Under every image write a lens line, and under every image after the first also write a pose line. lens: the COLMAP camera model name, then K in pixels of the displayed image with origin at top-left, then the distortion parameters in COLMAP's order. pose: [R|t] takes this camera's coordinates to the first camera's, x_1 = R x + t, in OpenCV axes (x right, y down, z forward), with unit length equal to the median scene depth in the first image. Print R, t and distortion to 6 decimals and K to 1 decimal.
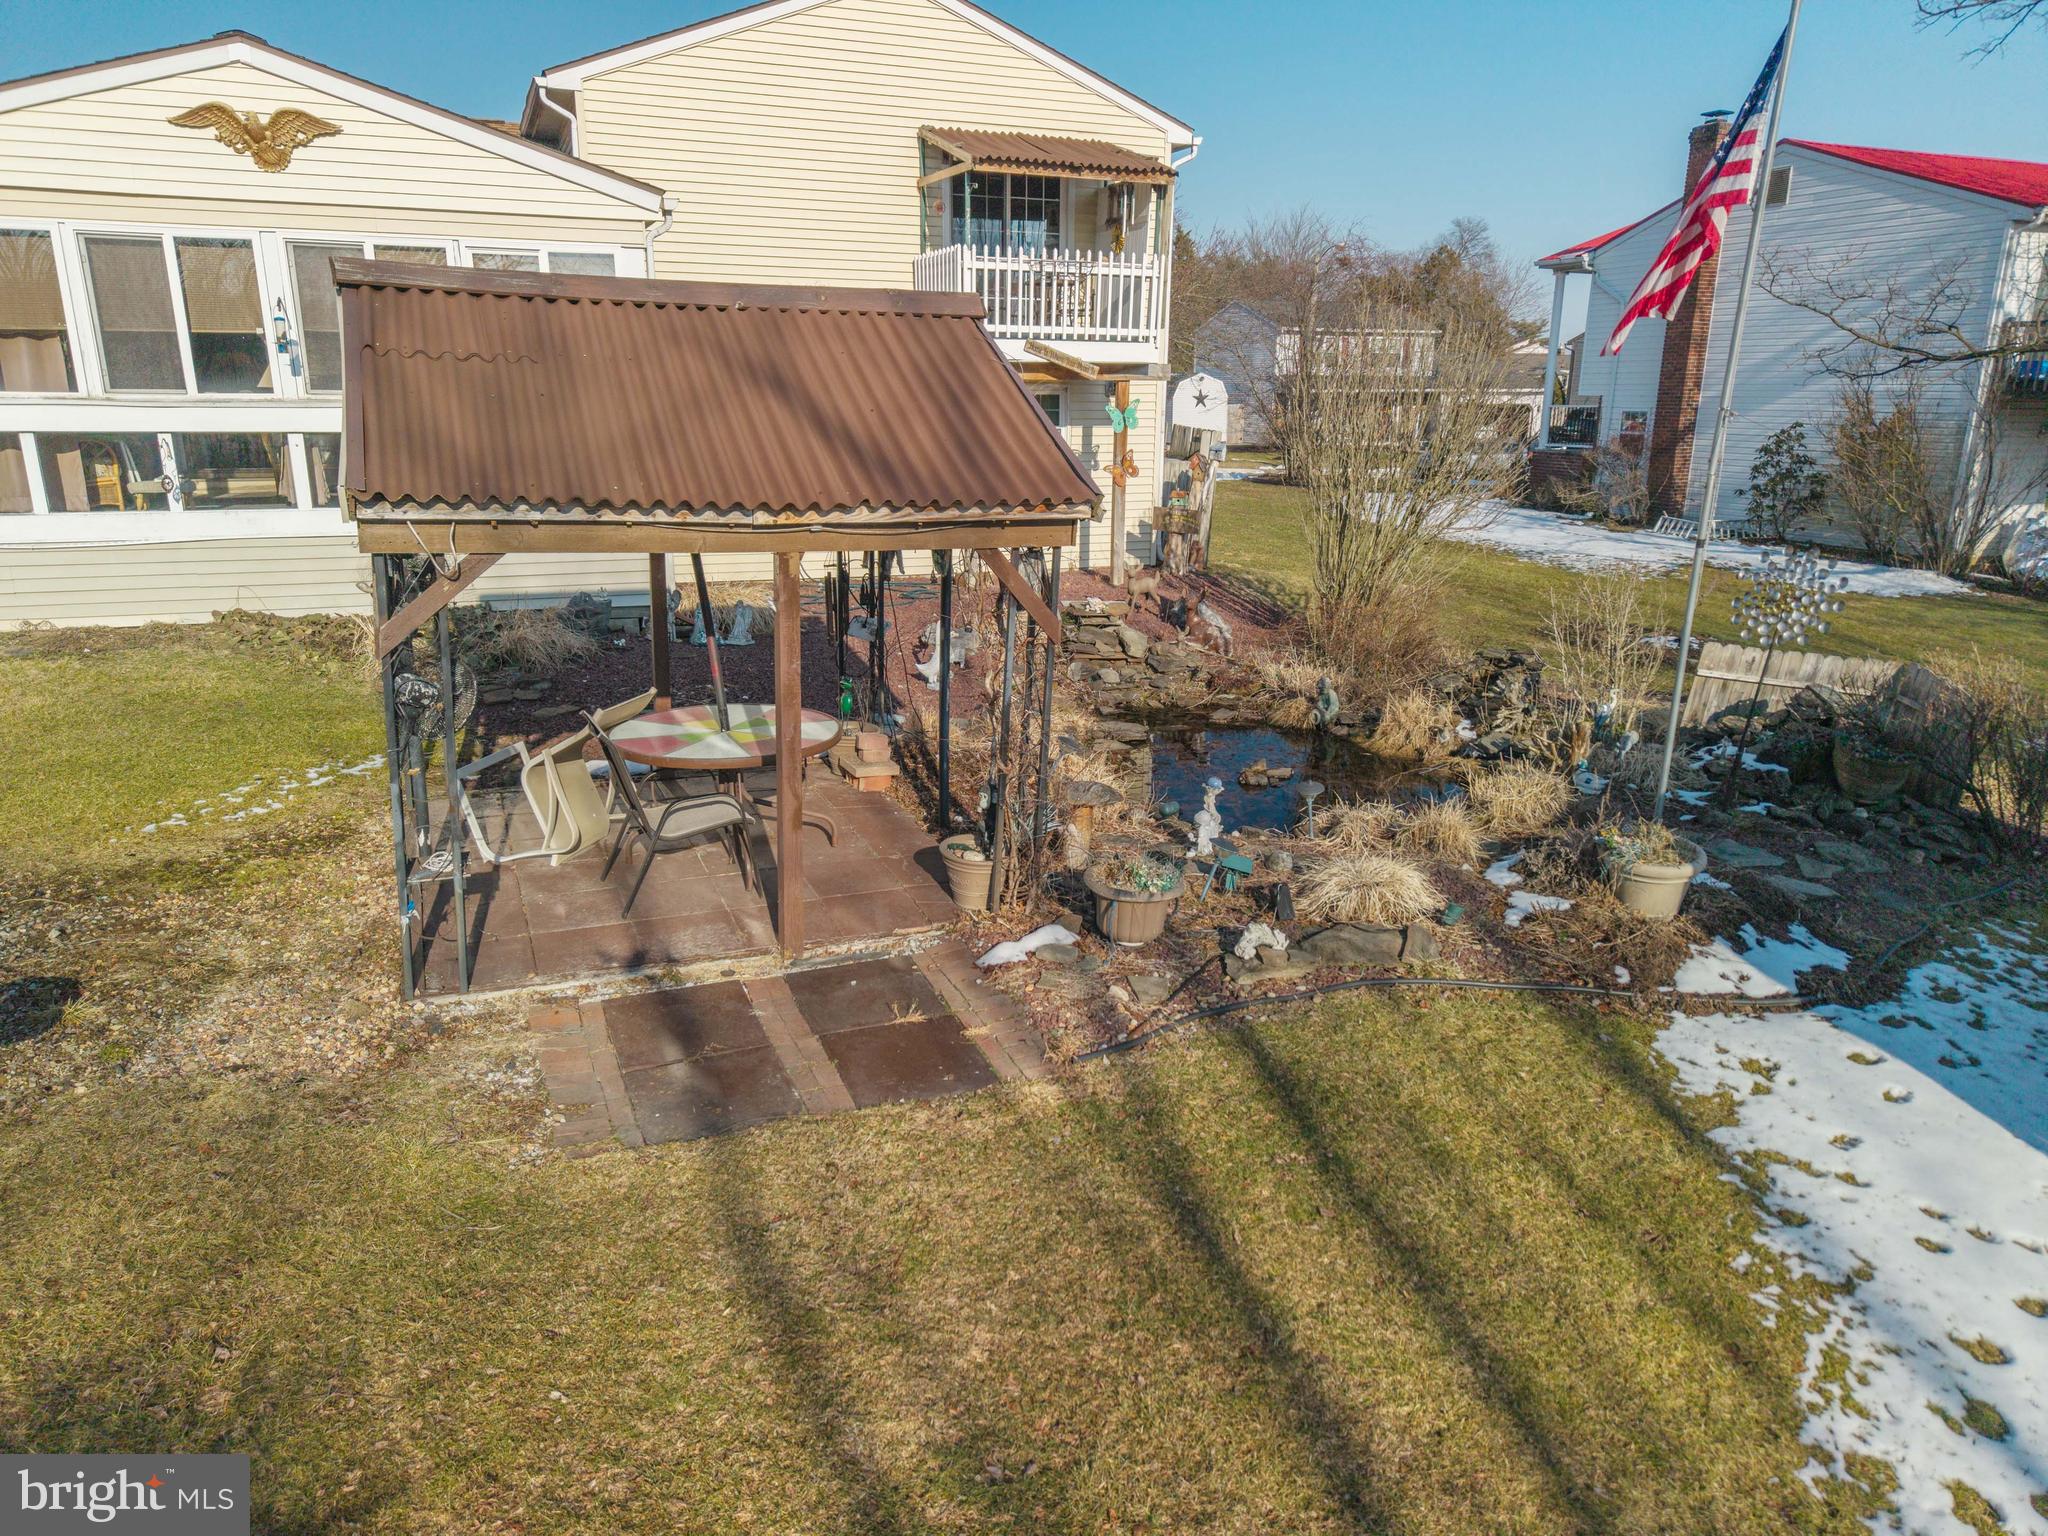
lens RADIAL K [[1440.0, 0, 1024.0], [0, 1440.0, 768.0], [0, 0, 1]] dist [0.073658, -0.101769]
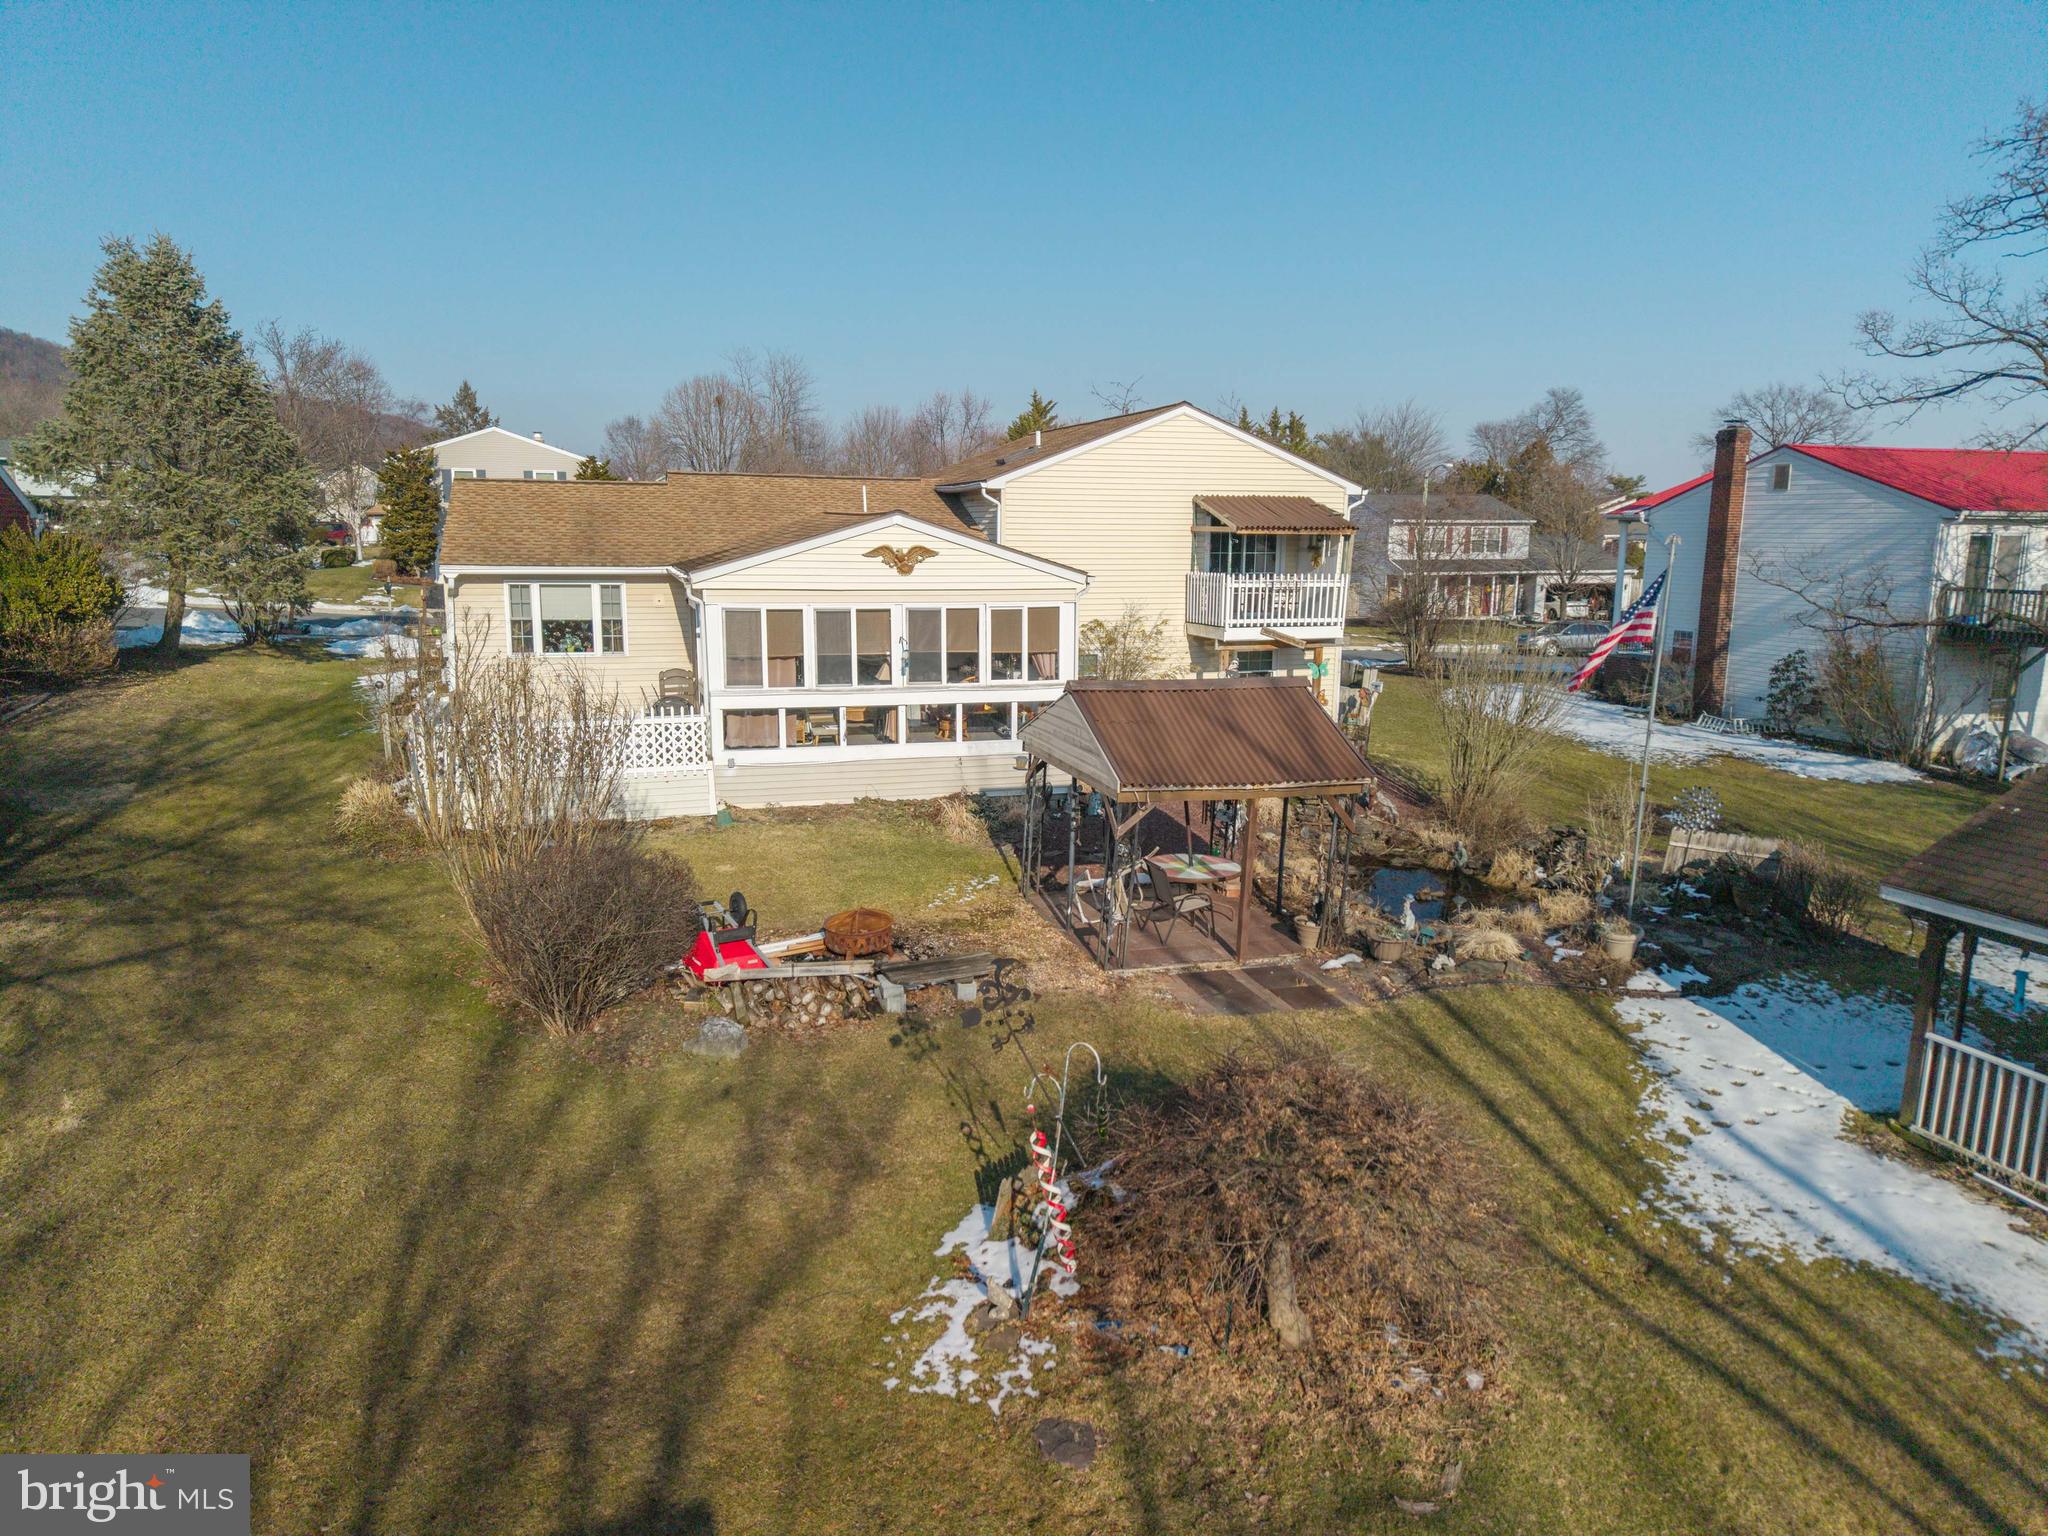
lens RADIAL K [[1328.6, 0, 1024.0], [0, 1328.6, 768.0], [0, 0, 1]] dist [0.022998, -0.037230]
pose [[0.995671, 0.011539, -0.092230, -0.210926], [-0.020423, 0.995174, -0.095977, 0.018724], [0.090678, 0.097445, 0.991101, -0.820341]]
